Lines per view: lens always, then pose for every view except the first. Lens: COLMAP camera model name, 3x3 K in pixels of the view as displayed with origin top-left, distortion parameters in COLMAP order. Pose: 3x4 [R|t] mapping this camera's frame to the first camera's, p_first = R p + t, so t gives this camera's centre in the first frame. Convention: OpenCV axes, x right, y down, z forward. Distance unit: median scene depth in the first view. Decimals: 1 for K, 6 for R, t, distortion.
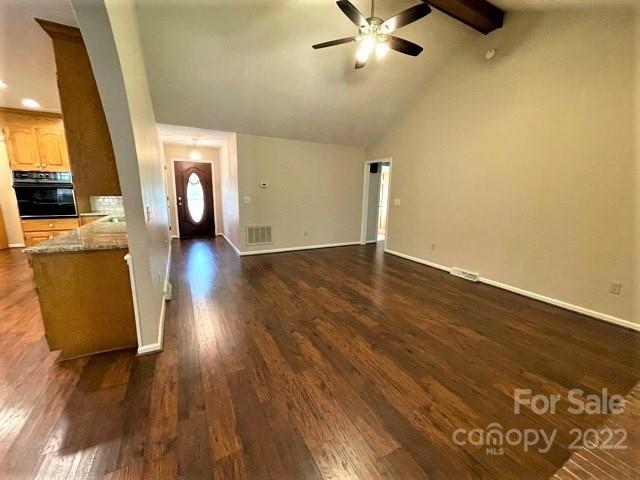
lens RADIAL K [[259.4, 0, 318.5], [0, 259.4, 238.1], [0, 0, 1]] dist [-0.004952, 0.000204]
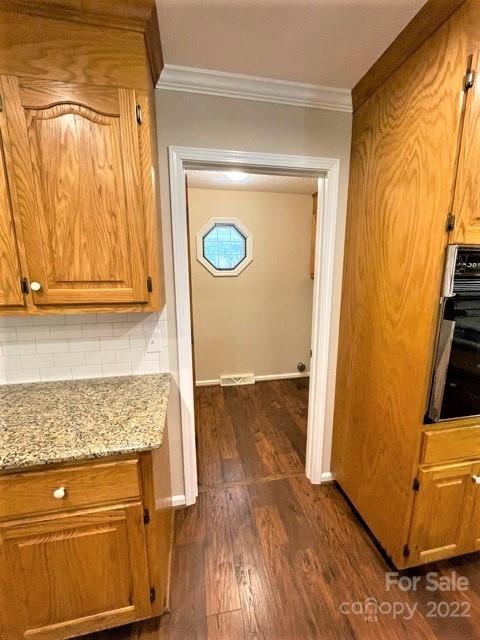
lens RADIAL K [[259.4, 0, 242.1], [0, 259.4, 319.1], [0, 0, 1]] dist [-0.004952, 0.000204]
pose [[0.954623, 0.031343, -0.296162, -1.170652], [-0.033802, 0.999423, -0.003186, -0.165882], [0.295891, 0.013052, 0.955132, 0.624984]]
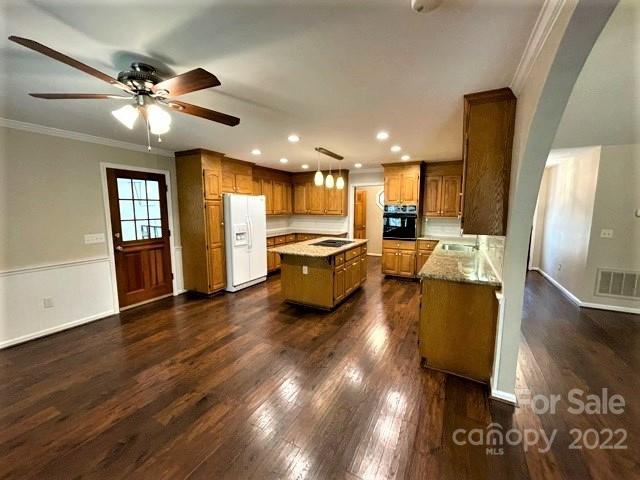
lens RADIAL K [[259.4, 0, 319.8], [0, 259.4, 237.7], [0, 0, 1]] dist [-0.004952, 0.000204]
pose [[0.553334, 0.077090, -0.829384, -0.150959], [-0.143199, 0.989688, -0.003547, -0.023641], [0.820558, 0.120730, 0.558667, -0.077013]]
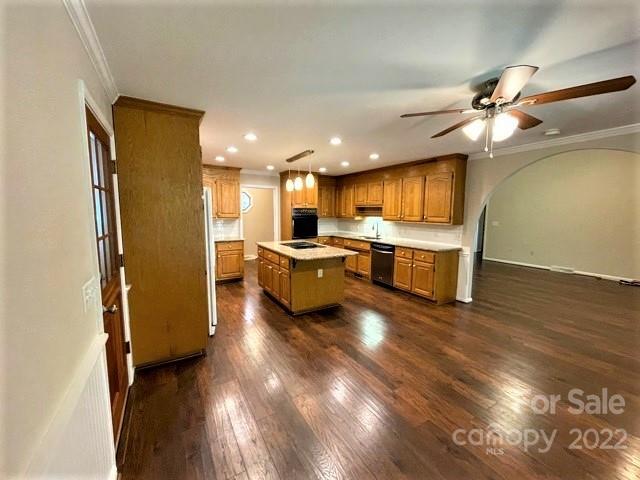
lens RADIAL K [[259.4, 0, 318.7], [0, 259.4, 237.6], [0, 0, 1]] dist [-0.004952, 0.000204]
pose [[0.998777, -0.015879, 0.046828, -0.990382], [0.019676, 0.996456, -0.081777, 0.044590], [-0.045364, 0.082598, 0.995550, -0.512635]]
